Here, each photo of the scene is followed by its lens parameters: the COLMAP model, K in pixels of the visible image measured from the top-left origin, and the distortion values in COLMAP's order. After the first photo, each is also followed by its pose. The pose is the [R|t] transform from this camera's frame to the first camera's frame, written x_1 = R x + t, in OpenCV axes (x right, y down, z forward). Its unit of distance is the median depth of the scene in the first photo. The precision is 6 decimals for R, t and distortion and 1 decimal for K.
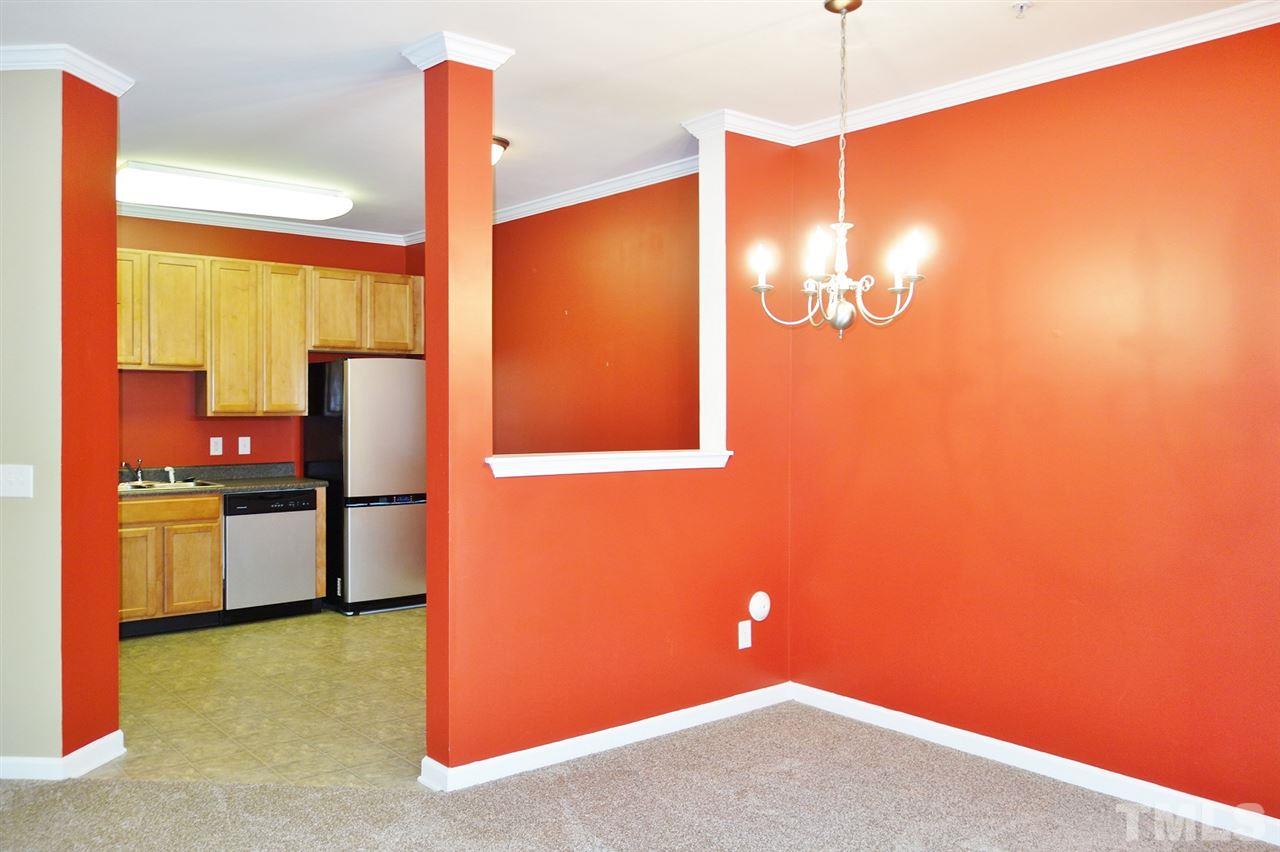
lens RADIAL K [[1003.1, 0, 640.0], [0, 1003.1, 426.0], [0, 0, 1]] dist [0.002702, 0.005690]
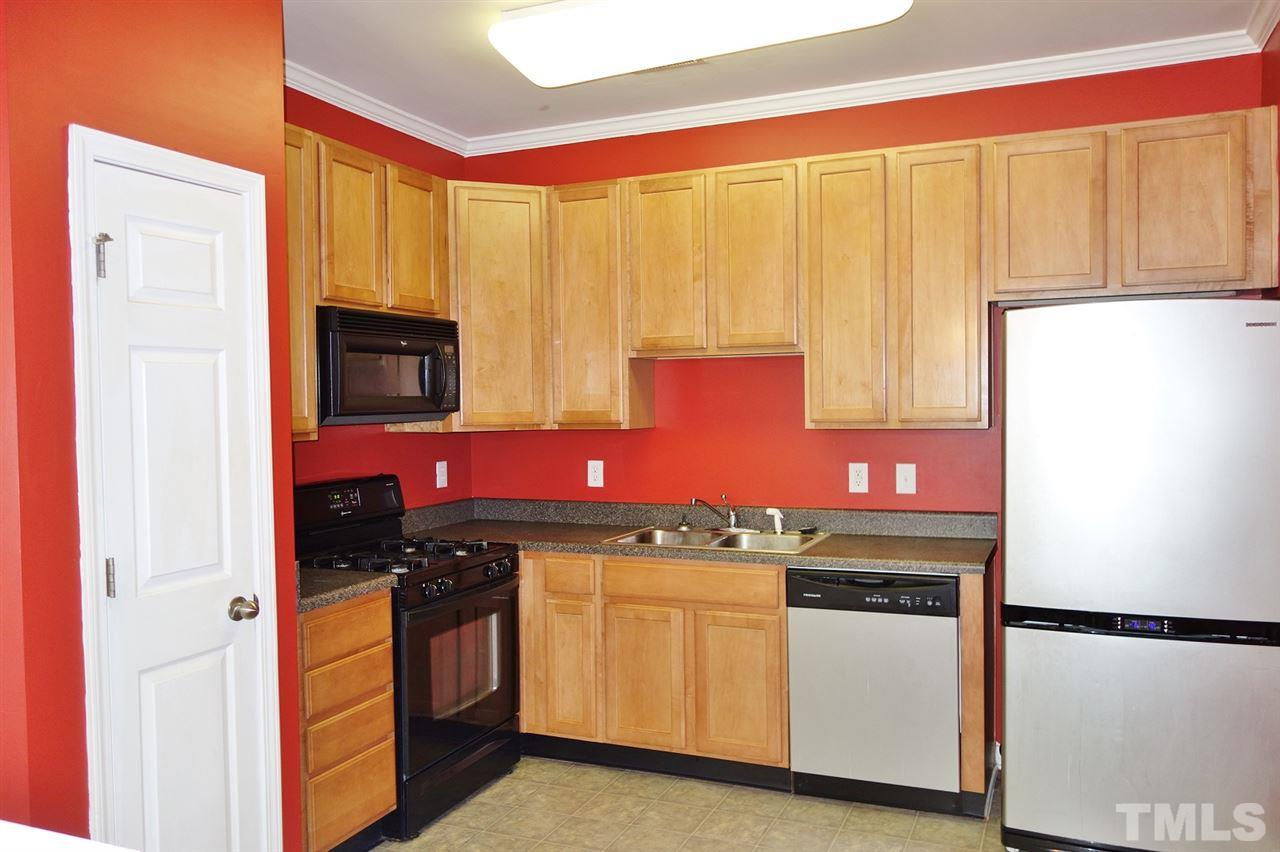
lens RADIAL K [[980.4, 0, 640.0], [0, 980.4, 426.0], [0, 0, 1]] dist [-0.001918, 0.000054]
pose [[0.458173, 0.007965, -0.888828, 0.060667], [-0.006577, 0.999963, 0.005571, -0.021891], [0.888839, 0.003293, 0.458208, 1.024154]]
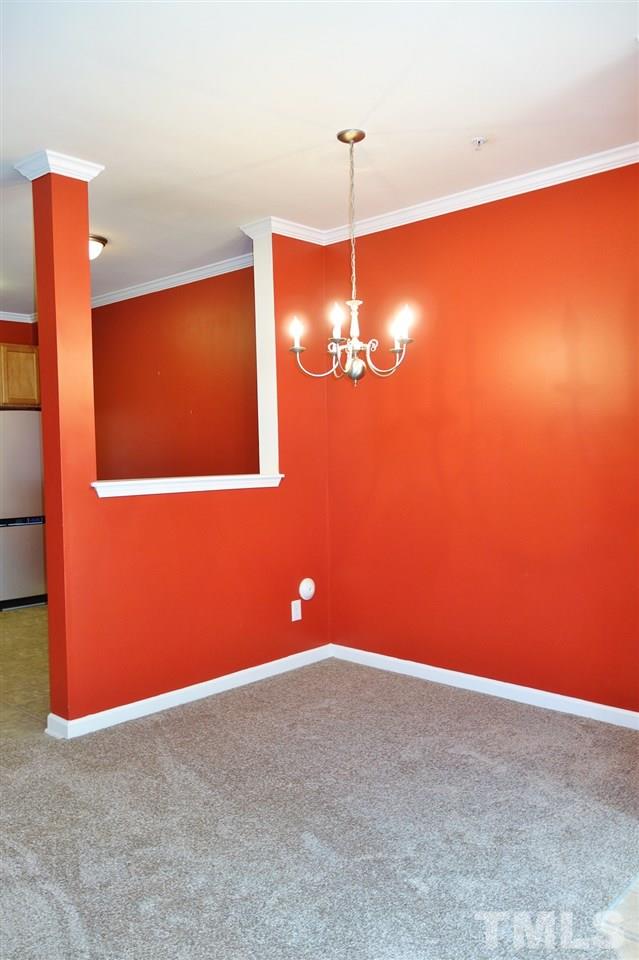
lens RADIAL K [[752.3, 0, 319.5], [0, 752.3, 480.0], [0, 0, 1]] dist [0.002702, 0.005690]
pose [[0.992990, -0.024975, 0.115529, 0.027328], [0.022512, 0.999492, 0.022569, 0.012930], [-0.116033, -0.019810, 0.993048, -0.003319]]
